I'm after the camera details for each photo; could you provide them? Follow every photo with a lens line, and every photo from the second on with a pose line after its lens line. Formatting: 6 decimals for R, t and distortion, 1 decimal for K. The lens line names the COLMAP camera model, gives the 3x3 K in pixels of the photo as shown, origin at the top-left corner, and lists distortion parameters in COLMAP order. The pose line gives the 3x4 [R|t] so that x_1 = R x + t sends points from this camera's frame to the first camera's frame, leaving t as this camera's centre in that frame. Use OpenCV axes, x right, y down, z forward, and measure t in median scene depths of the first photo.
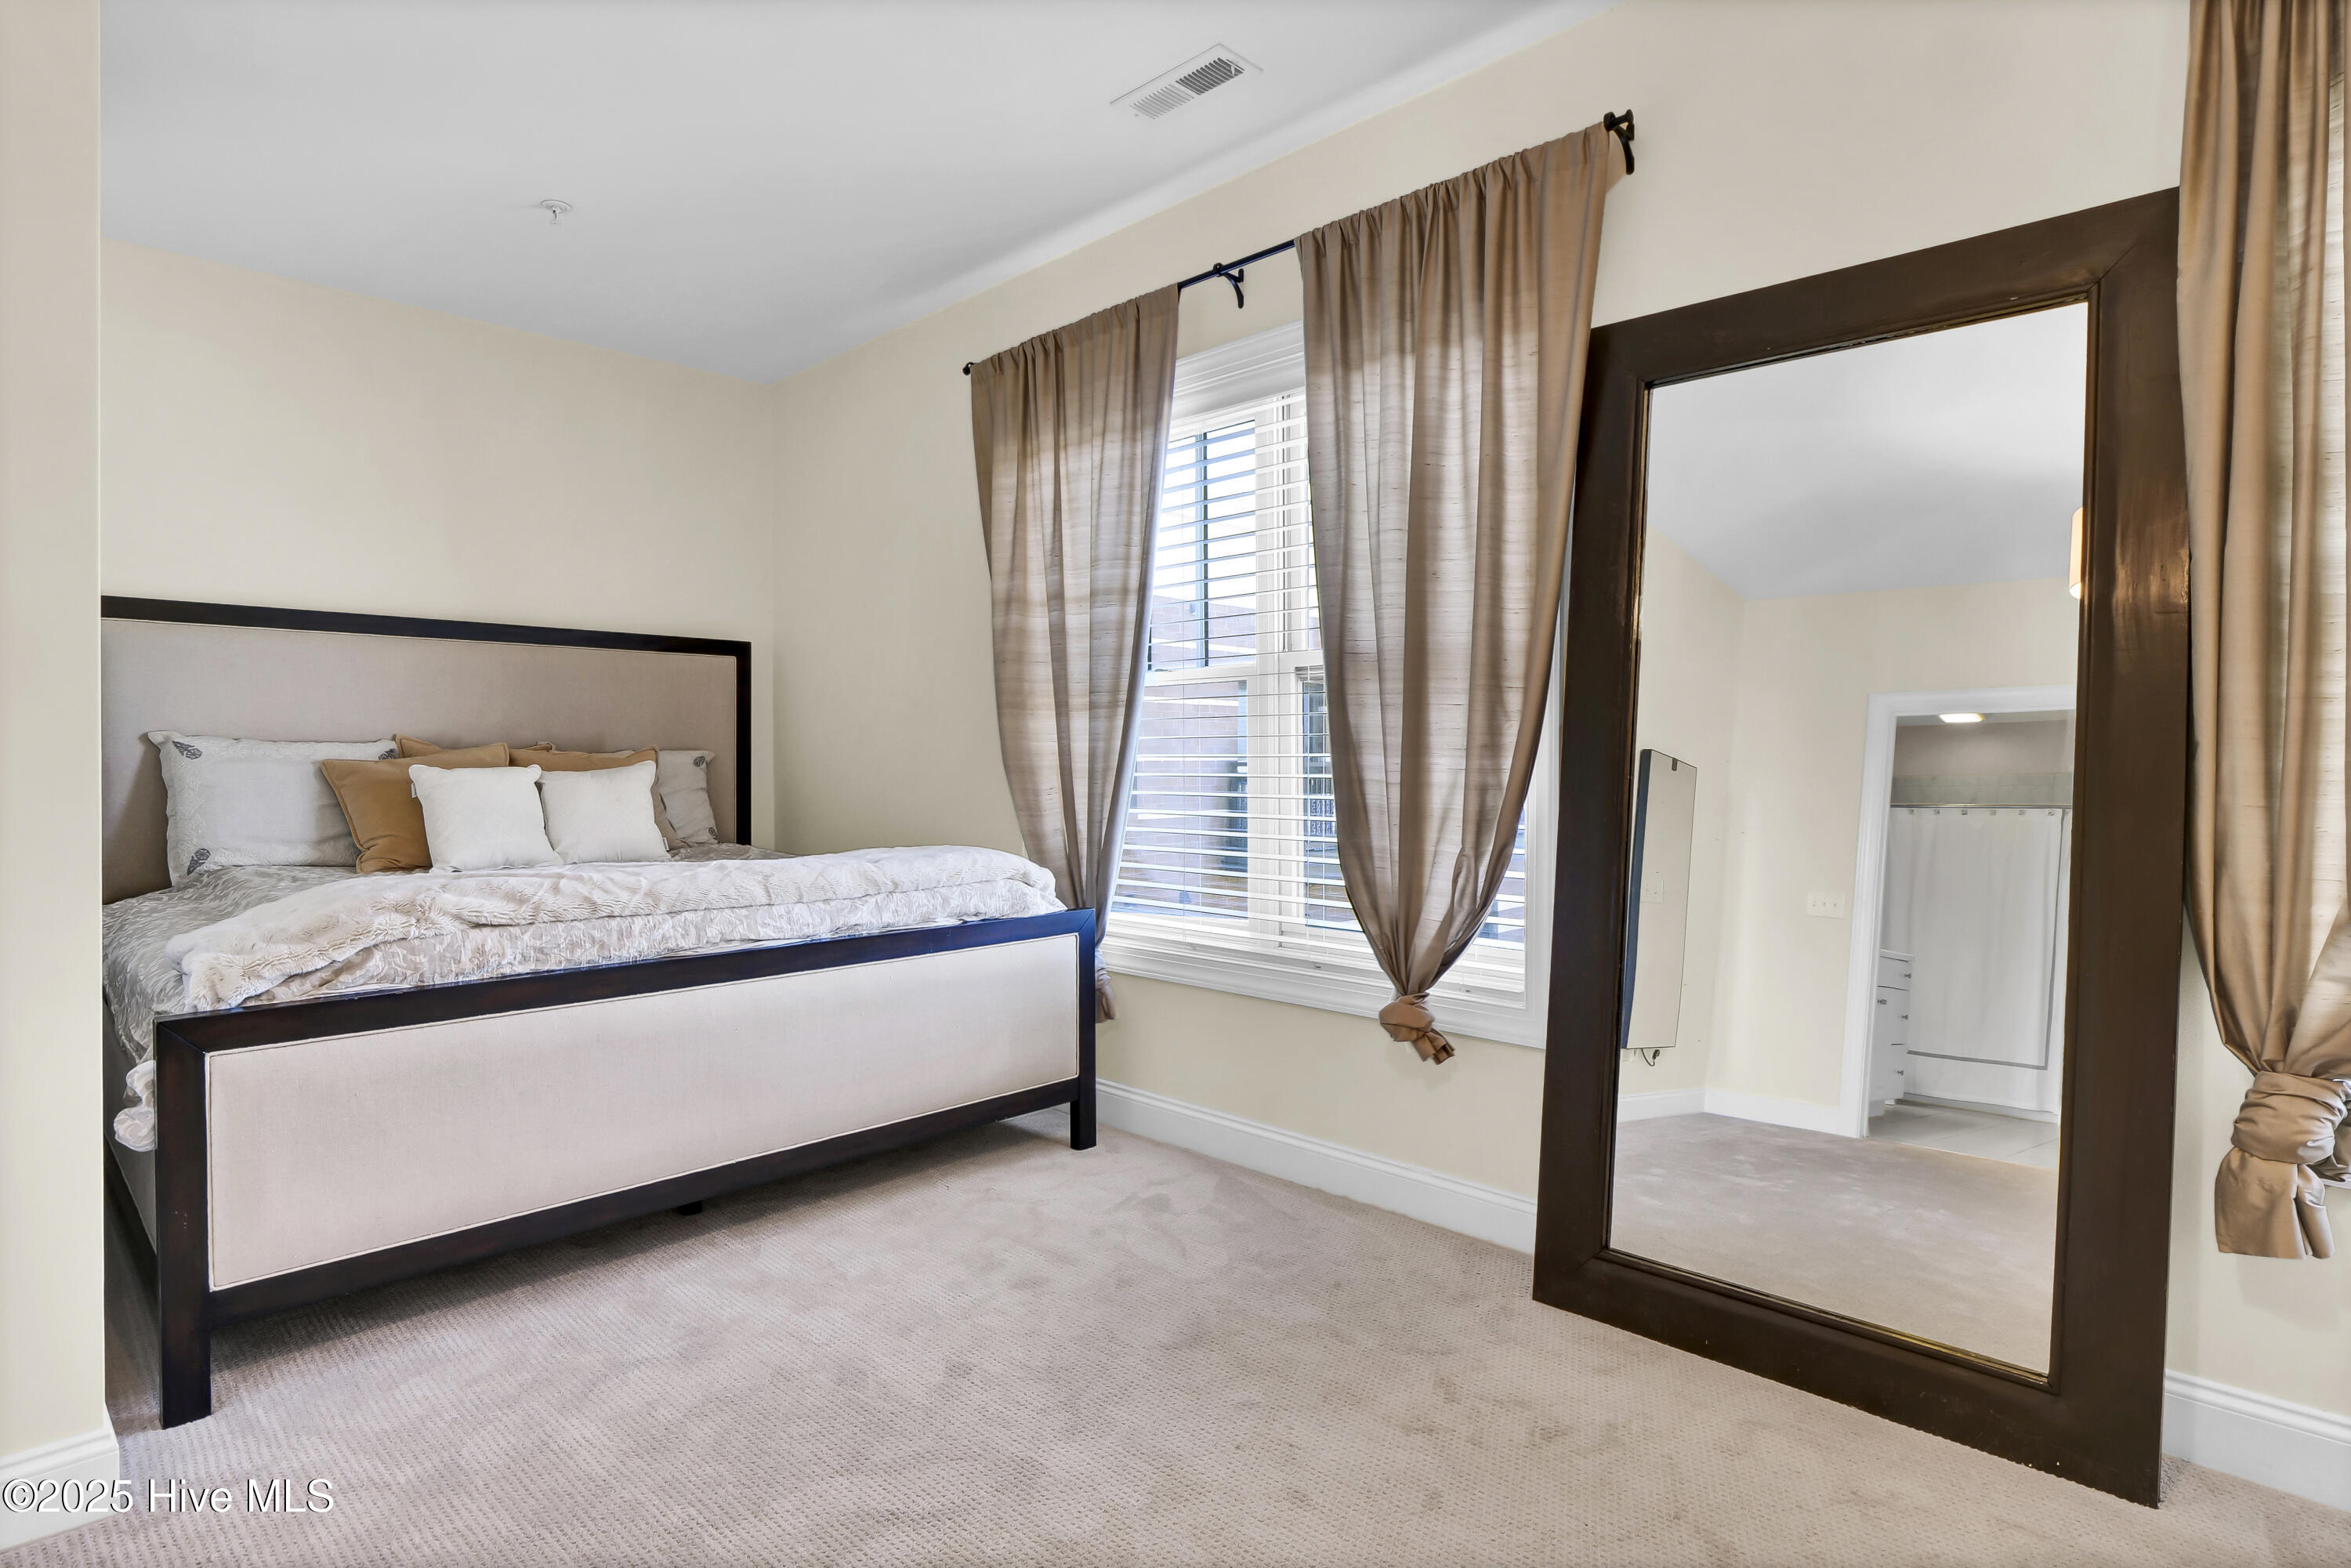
lens RADIAL K [[1220.0, 0, 1175.5], [0, 1220.0, 784.0], [0, 0, 1]] dist [-0.017560, 0.000102]
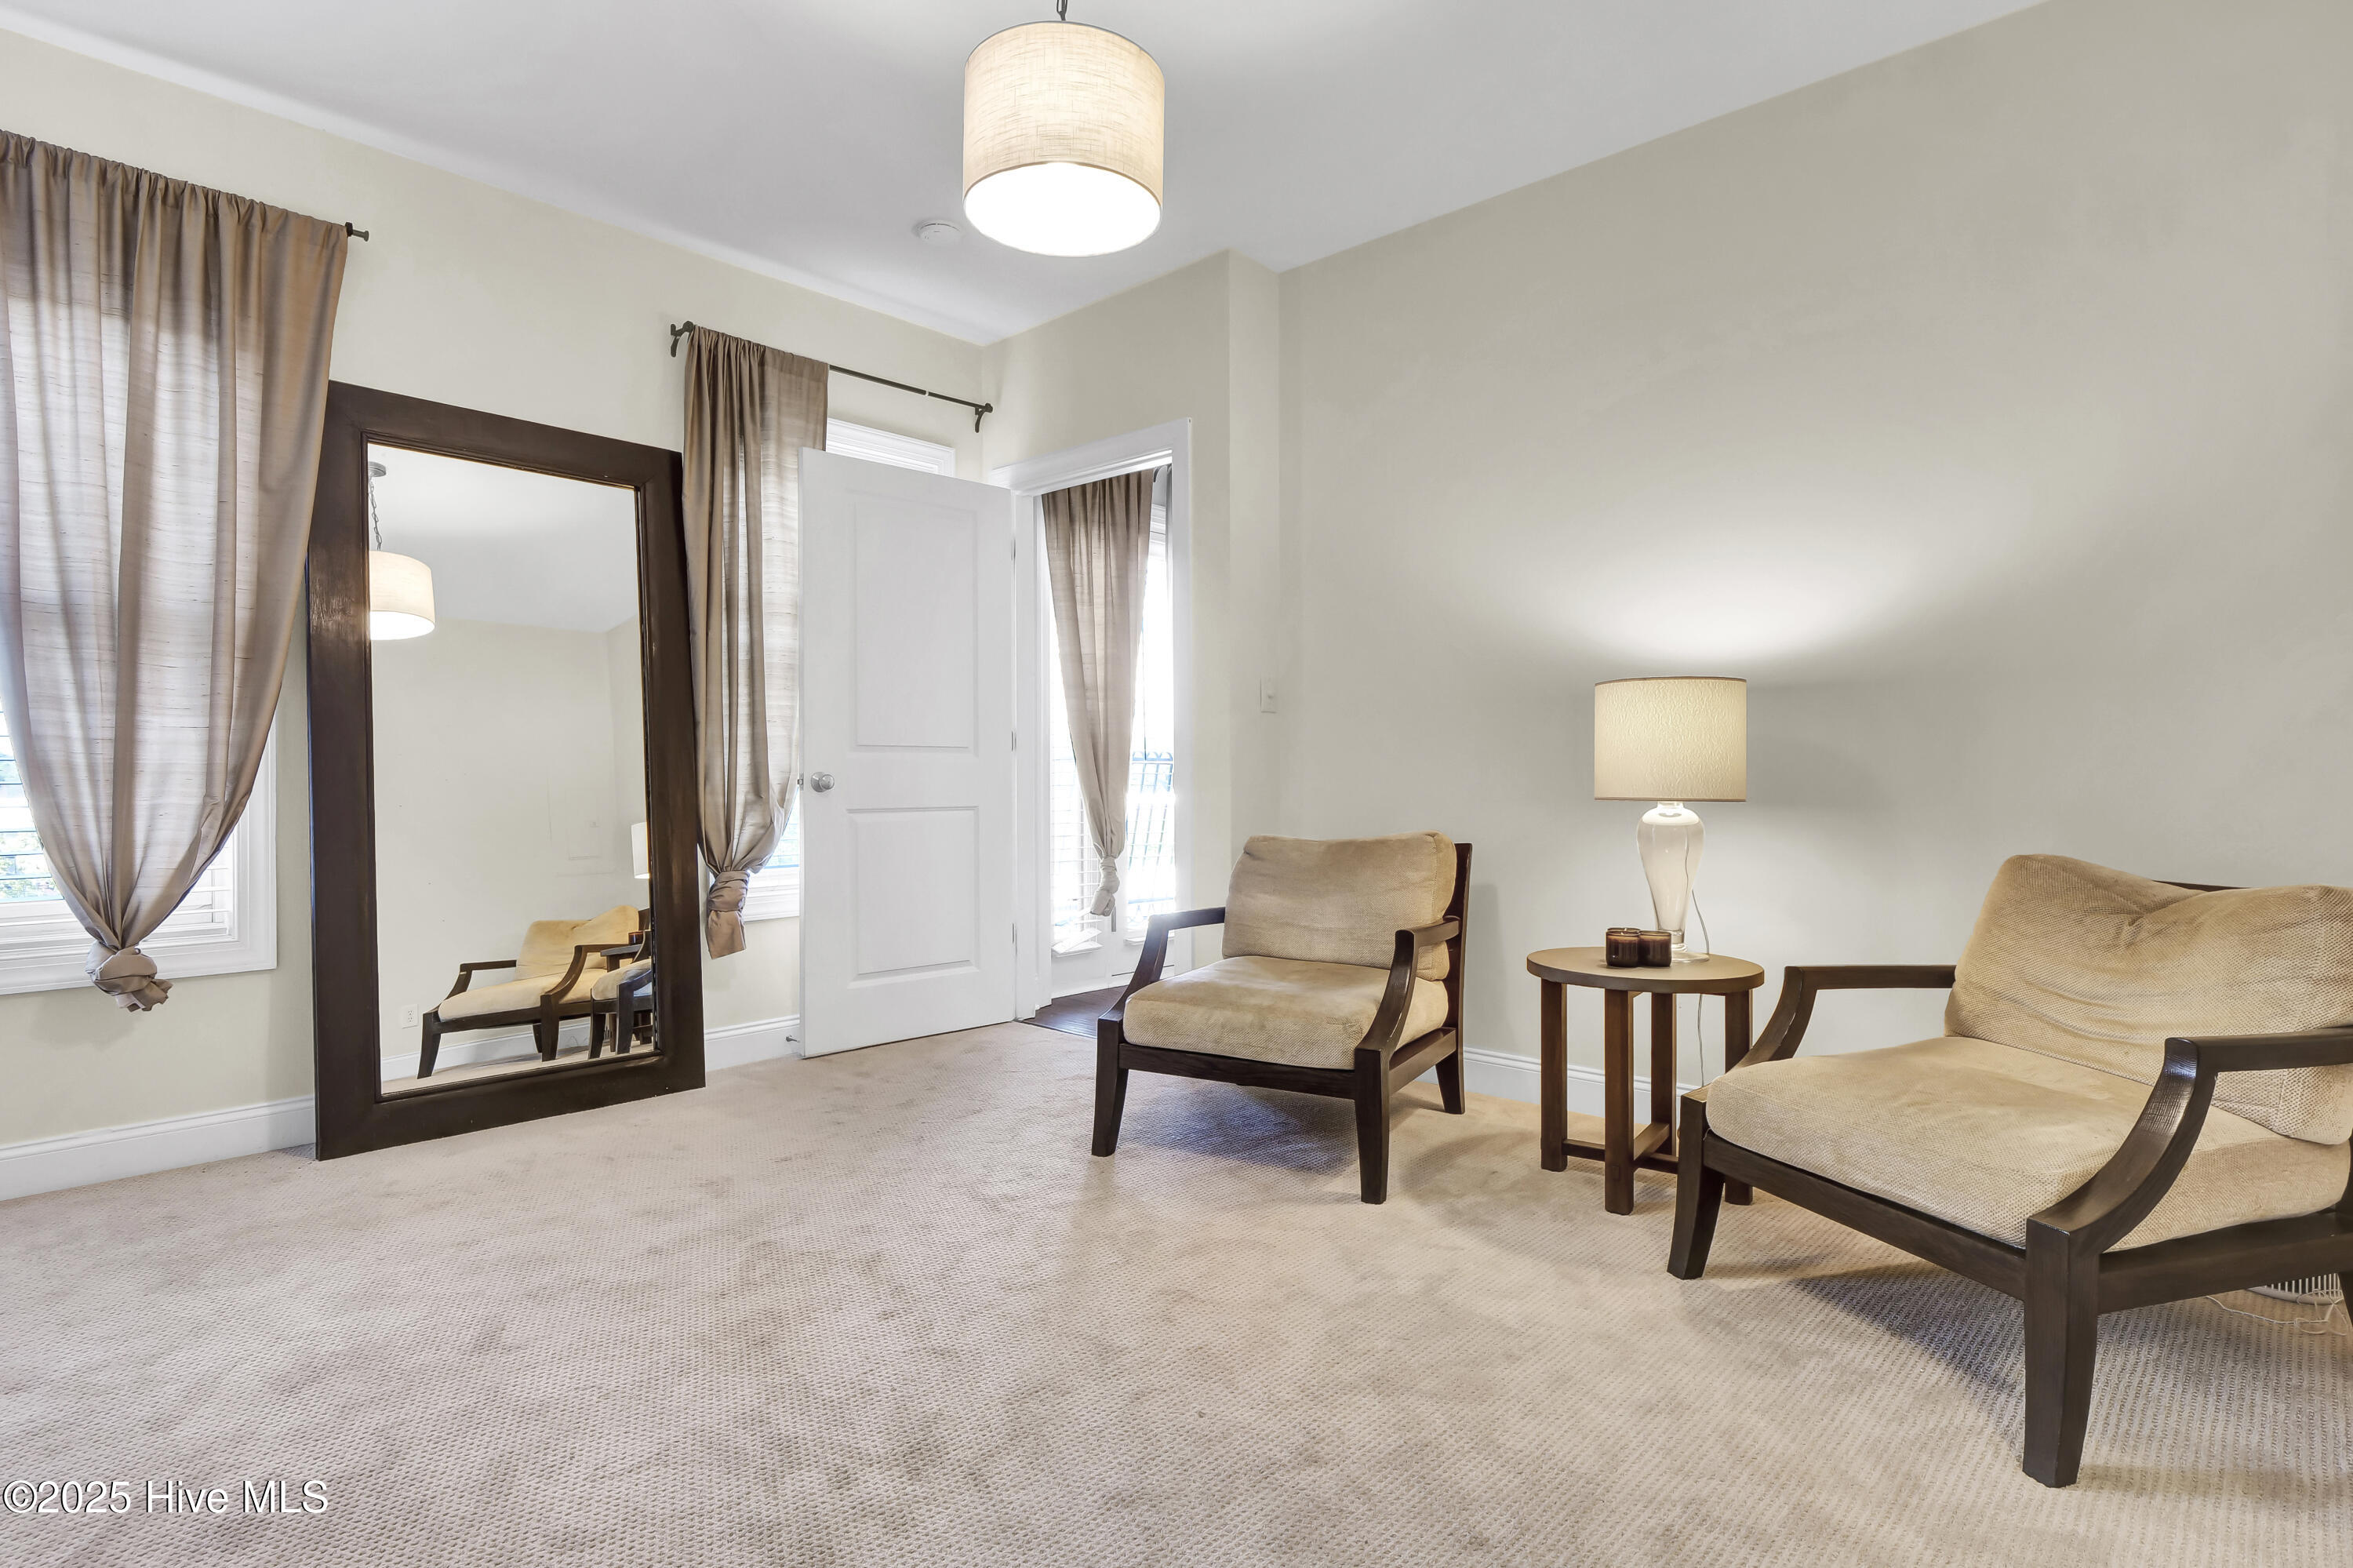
lens RADIAL K [[1221.2, 0, 1176.5], [0, 1221.2, 784.0], [0, 0, 1]] dist [-0.017560, 0.000102]
pose [[-0.033940, -0.007278, 0.999397, -0.902551], [0.026028, 0.999628, 0.008163, 0.054860], [-0.999085, 0.026290, -0.033738, 0.164365]]
